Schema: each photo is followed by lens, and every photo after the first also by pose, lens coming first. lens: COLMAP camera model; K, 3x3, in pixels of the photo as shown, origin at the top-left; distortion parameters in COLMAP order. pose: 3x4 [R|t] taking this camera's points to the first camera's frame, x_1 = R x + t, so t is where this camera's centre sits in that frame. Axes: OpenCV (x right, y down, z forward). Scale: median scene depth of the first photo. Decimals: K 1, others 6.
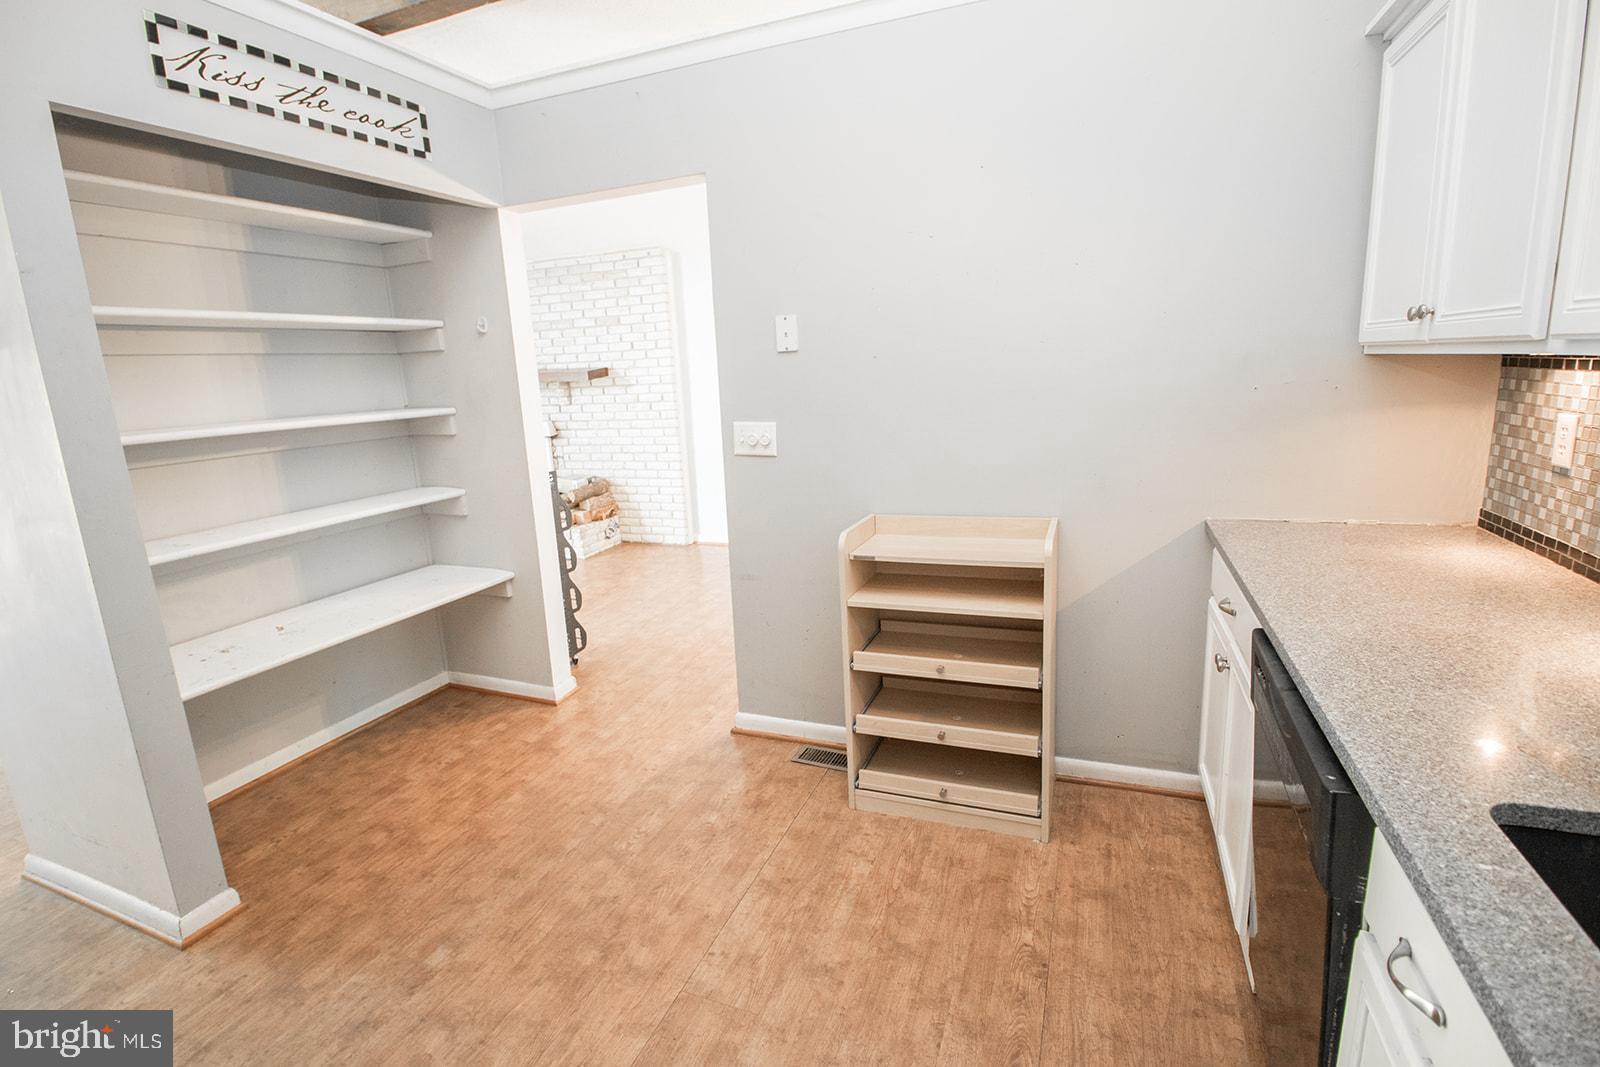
lens RADIAL K [[742.1, 0, 801.5], [0, 742.1, 517.4], [0, 0, 1]] dist [-0.000552, -0.013379]
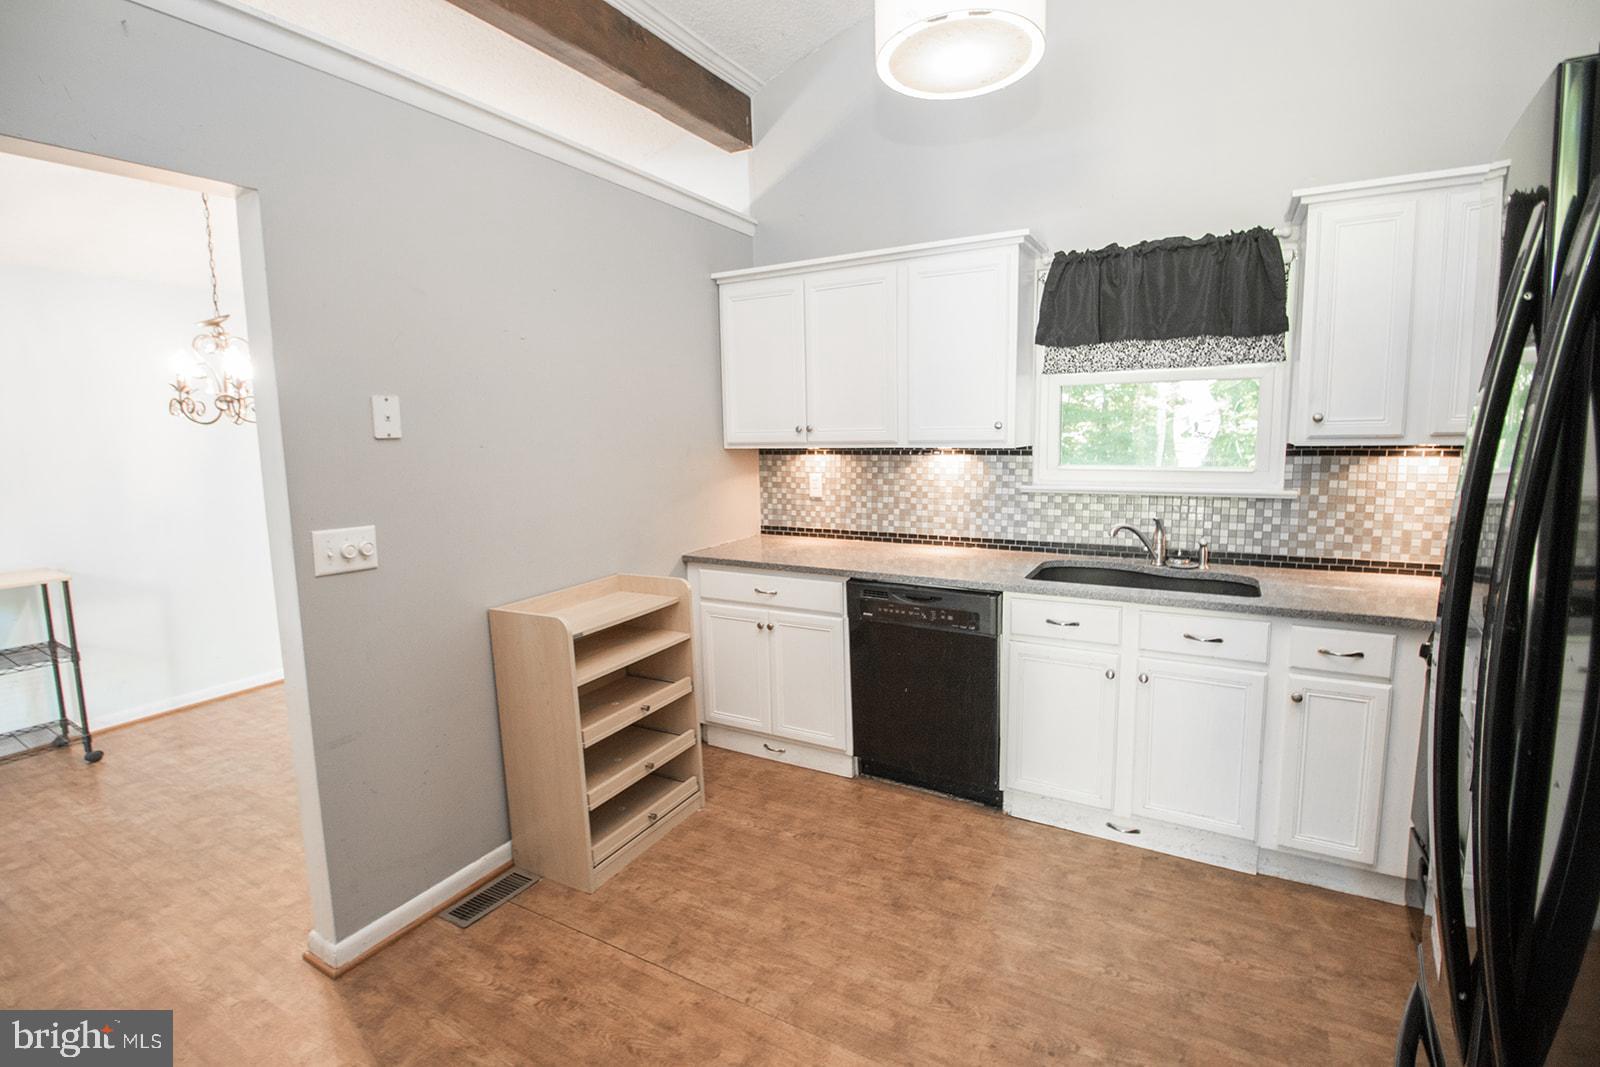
lens RADIAL K [[742.1, 0, 801.5], [0, 742.1, 517.4], [0, 0, 1]] dist [-0.000552, -0.013379]
pose [[0.127563, -0.078039, 0.988756, -1.062470], [0.210979, 0.976220, 0.049831, -0.111602], [-0.969131, 0.202250, 0.140994, 0.619558]]
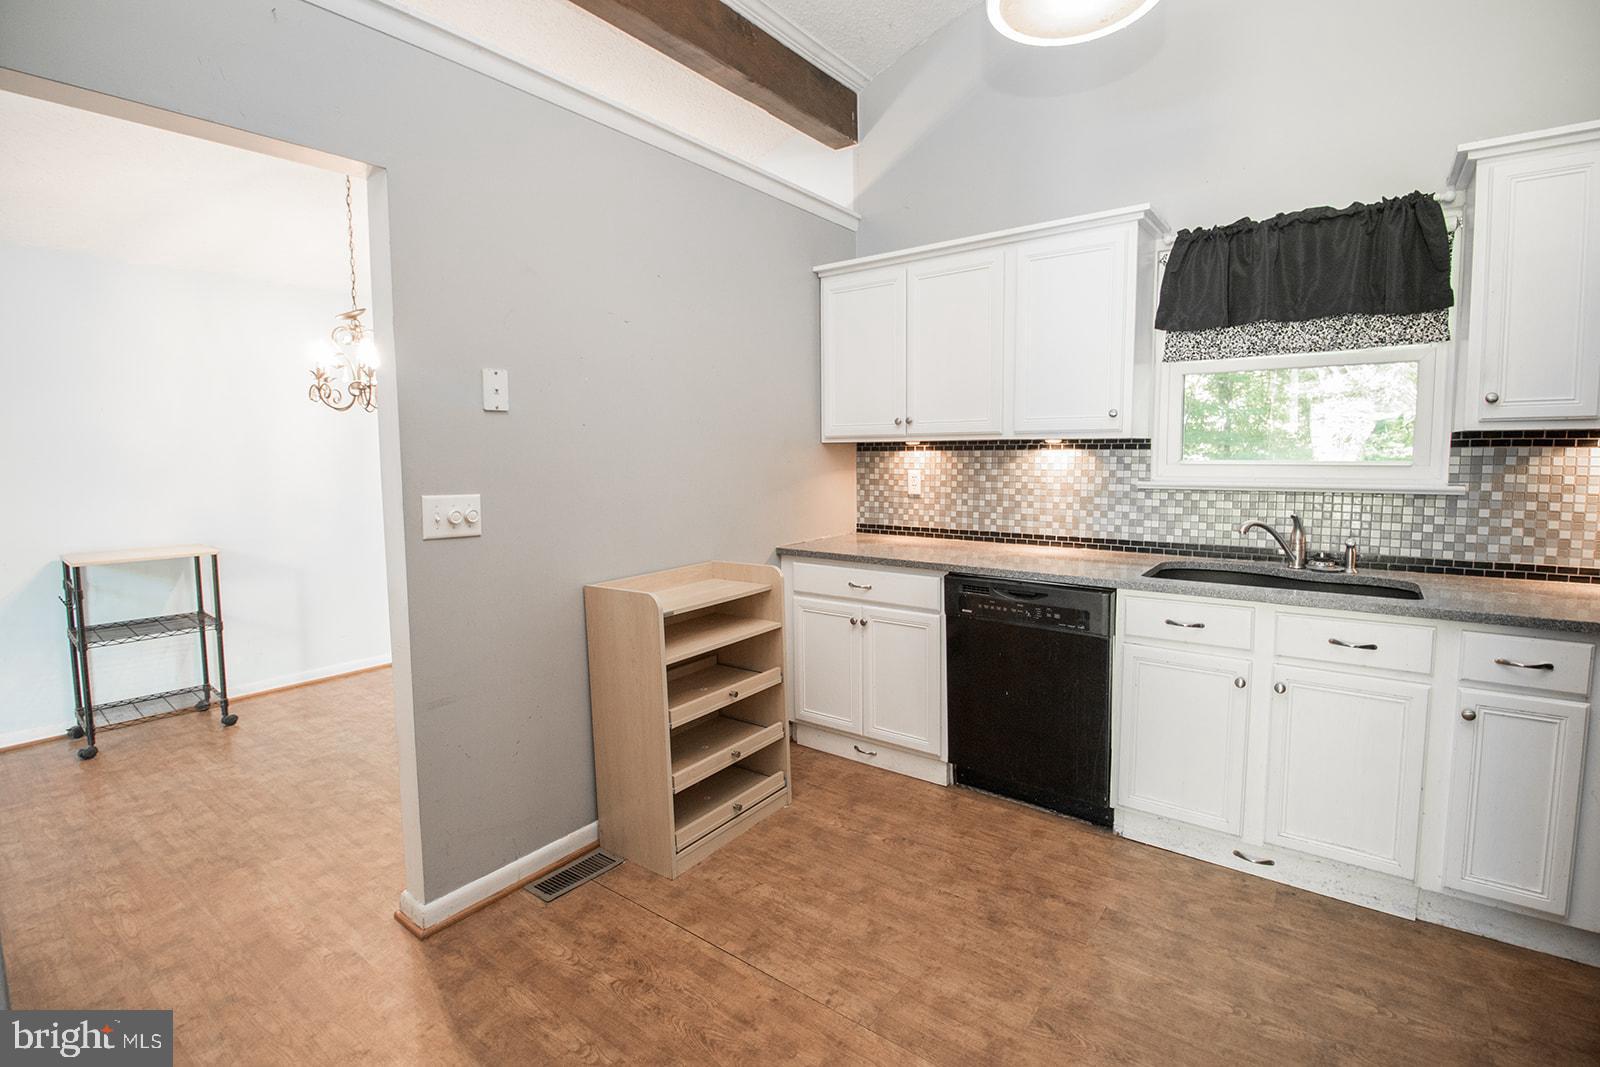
lens RADIAL K [[741.5, 0, 802.5], [0, 741.5, 512.4], [0, 0, 1]] dist [-0.000110, -0.013778]
pose [[0.257466, -0.036679, 0.965591, -1.024123], [0.189371, 0.981817, -0.013199, -0.042494], [-0.947549, 0.186254, 0.259731, 0.635284]]
